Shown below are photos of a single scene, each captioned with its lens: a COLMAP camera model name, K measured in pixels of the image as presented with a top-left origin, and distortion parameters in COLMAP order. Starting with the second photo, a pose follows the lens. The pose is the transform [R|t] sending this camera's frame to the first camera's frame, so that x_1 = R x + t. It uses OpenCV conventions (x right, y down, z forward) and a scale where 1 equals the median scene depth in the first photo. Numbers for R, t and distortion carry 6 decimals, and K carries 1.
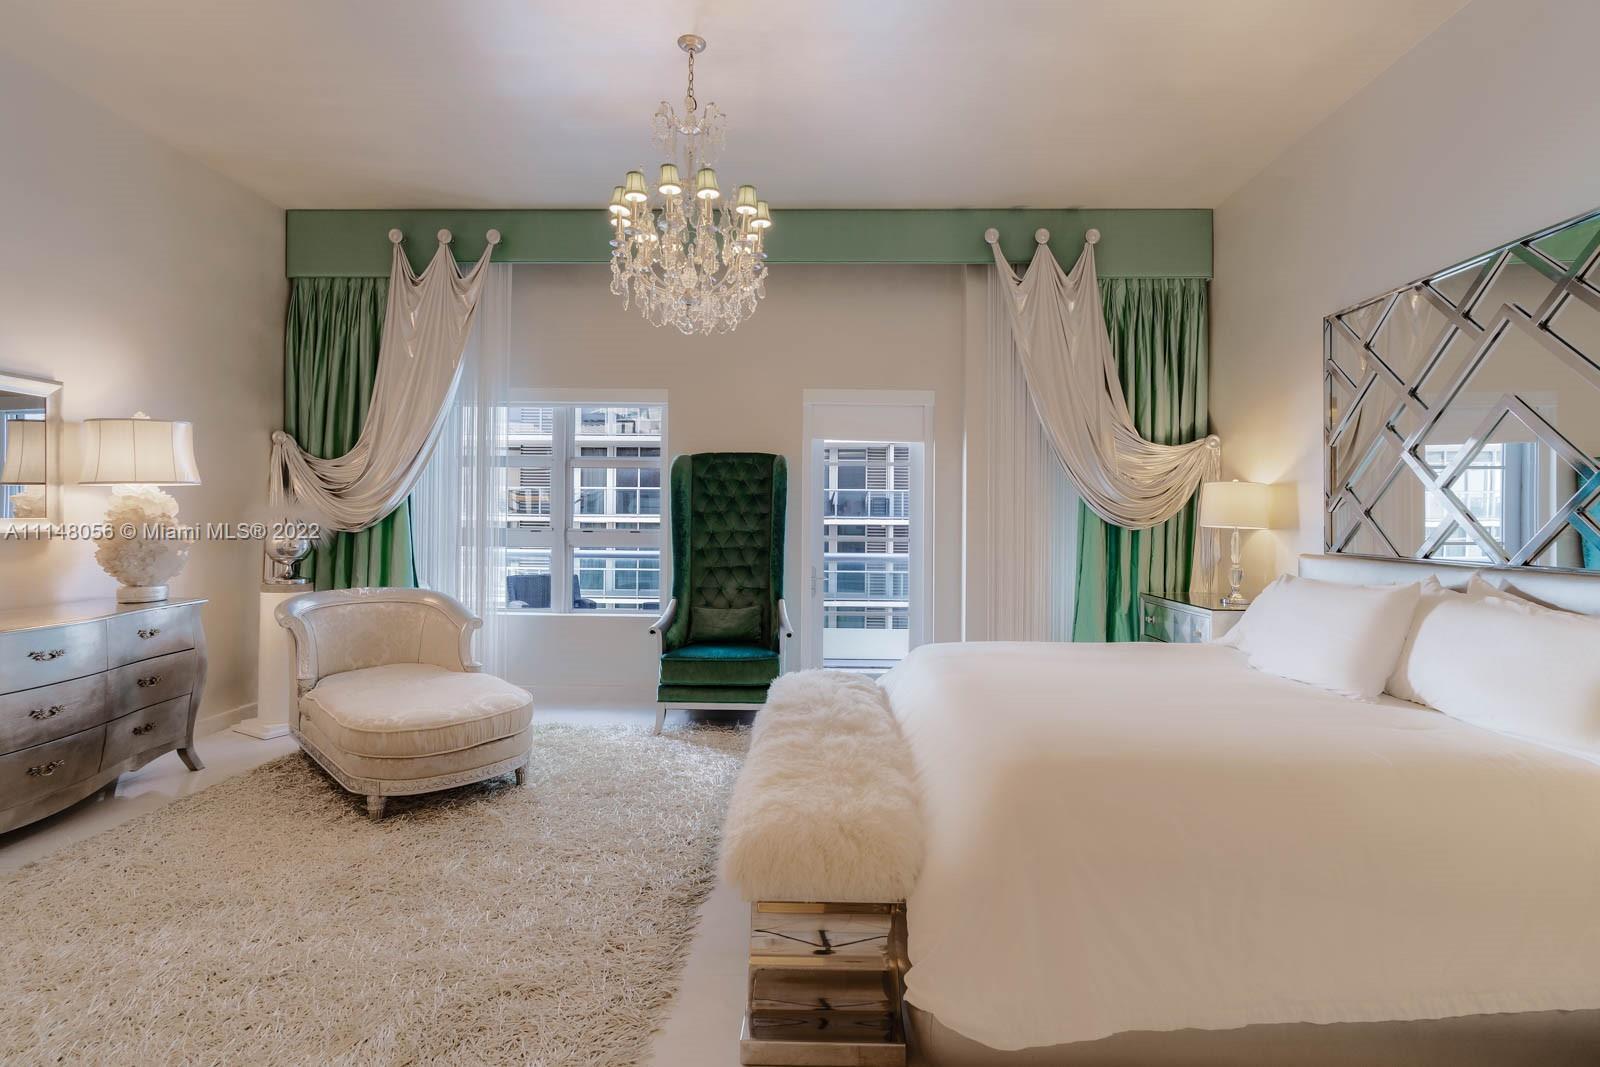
lens RADIAL K [[726.7, 0, 808.9], [0, 726.7, 522.0], [0, 0, 1]] dist [-0.006836, 0.003867]
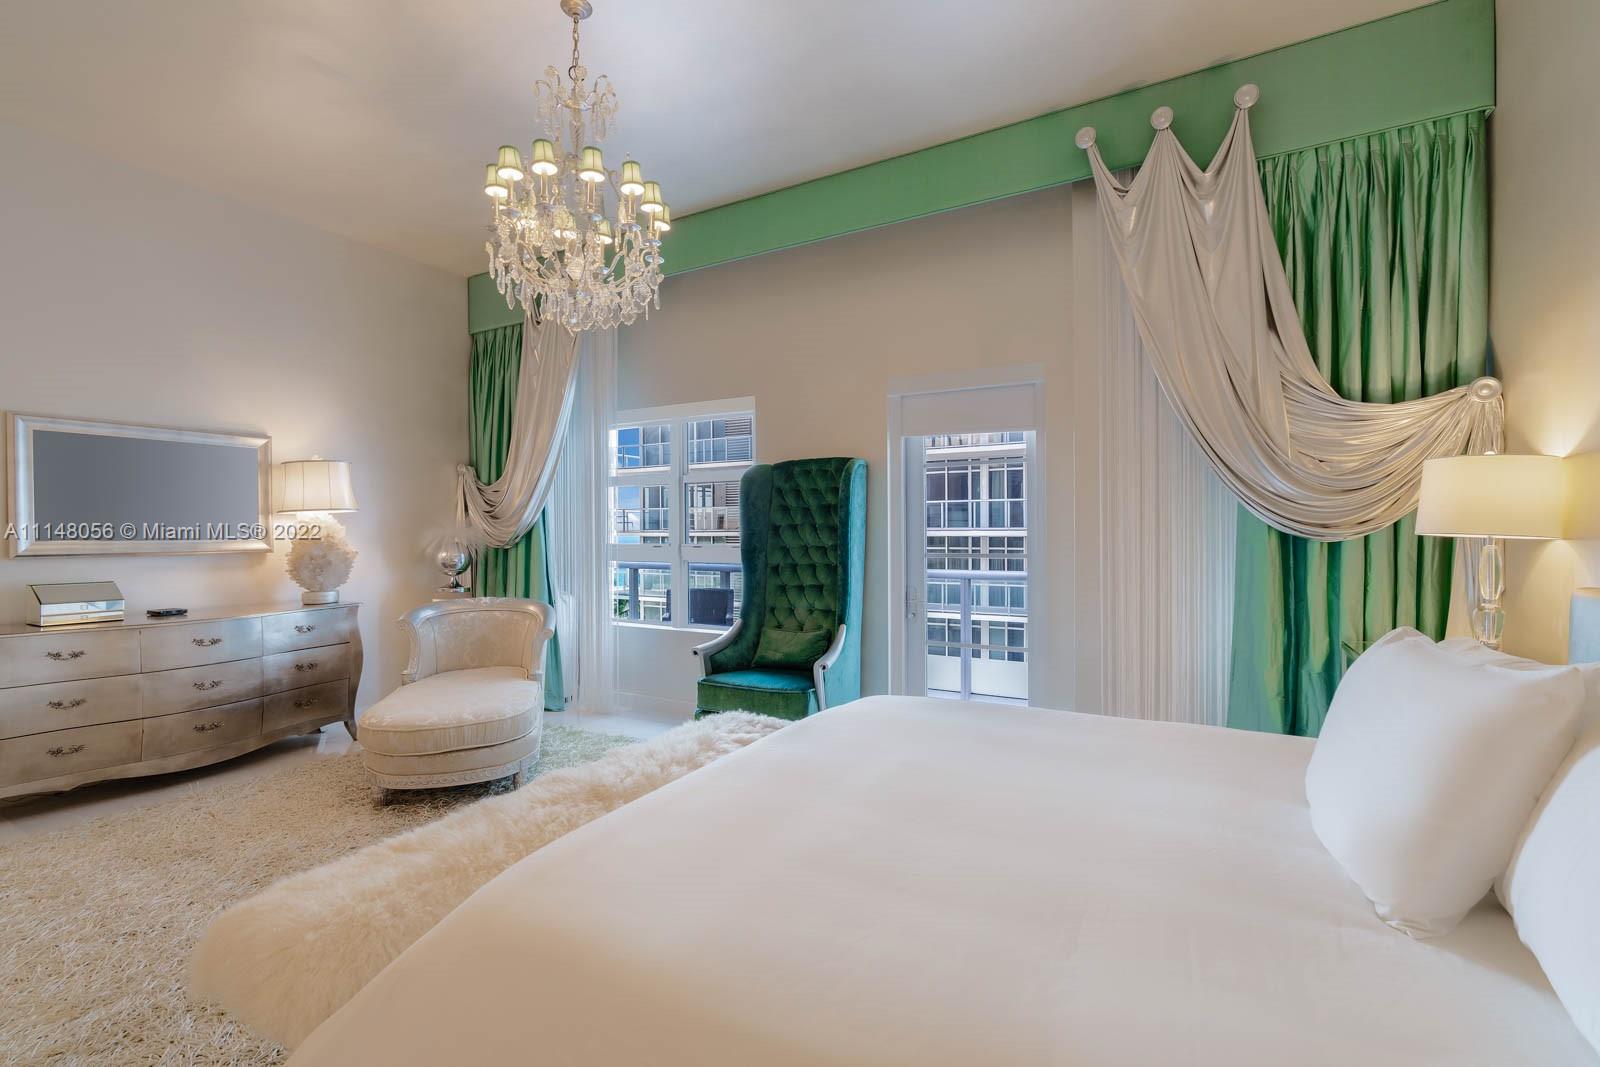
lens RADIAL K [[726.7, 0, 799.0], [0, 726.7, 538.3], [0, 0, 1]] dist [-0.006836, 0.003867]
pose [[0.877362, -0.008412, -0.479756, 0.343053], [0.011600, 0.999926, 0.003682, 0.000061], [0.479689, -0.008796, 0.877394, 0.221334]]
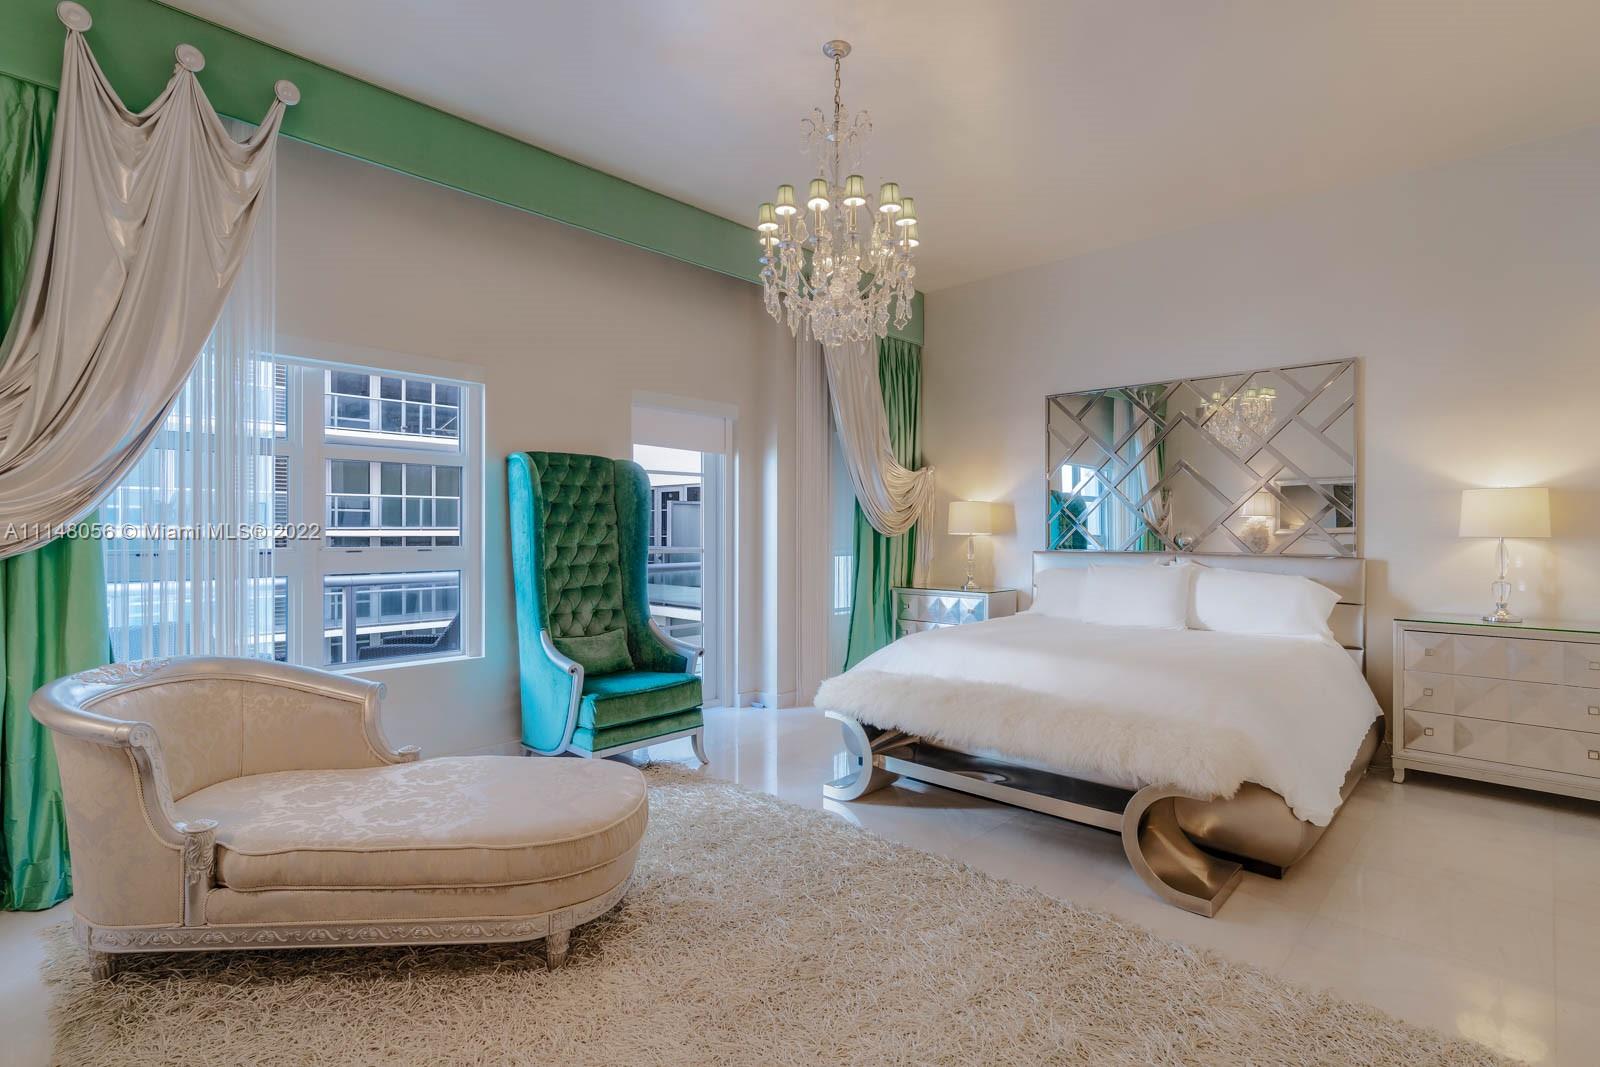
lens RADIAL K [[771.8, 0, 795.7], [0, 771.8, 531.4], [0, 0, 1]] dist [0.000462, 0.000532]
pose [[0.674516, -0.012233, 0.738159, -0.652126], [0.008550, 0.999925, 0.008757, -0.010370], [-0.738211, 0.000405, 0.674570, 0.214935]]
